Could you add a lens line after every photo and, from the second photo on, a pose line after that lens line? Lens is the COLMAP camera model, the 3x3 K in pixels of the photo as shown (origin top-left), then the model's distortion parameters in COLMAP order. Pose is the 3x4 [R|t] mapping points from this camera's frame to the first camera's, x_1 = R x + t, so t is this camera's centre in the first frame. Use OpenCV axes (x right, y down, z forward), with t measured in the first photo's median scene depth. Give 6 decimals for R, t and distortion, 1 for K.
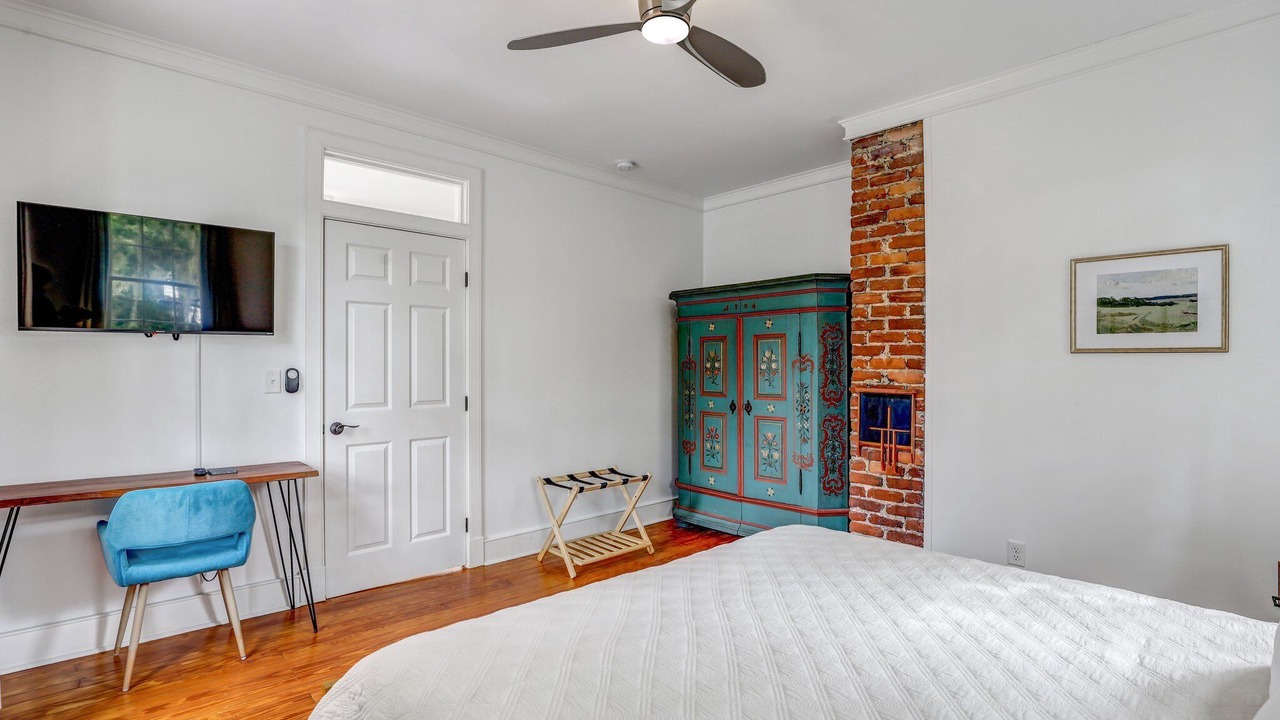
lens RADIAL K [[572.7, 0, 643.6], [0, 572.7, 362.4], [0, 0, 1]] dist [0.002885, 0.000235]
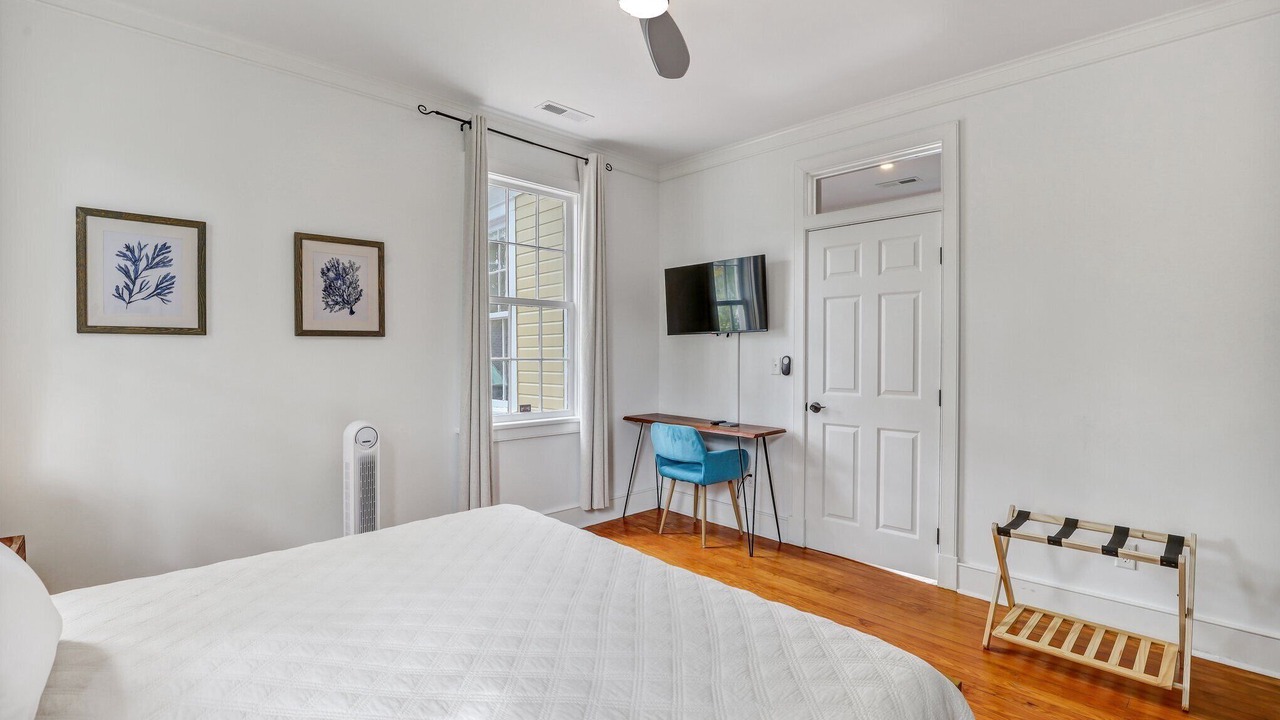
lens RADIAL K [[564.3, 0, 638.5], [0, 564.3, 359.3], [0, 0, 1]] dist [-0.002043, -0.000035]
pose [[0.083705, 0.011904, -0.996420, 0.579134], [0.001410, 0.999926, 0.012064, 0.001936], [0.996490, -0.002414, 0.083682, 0.534220]]
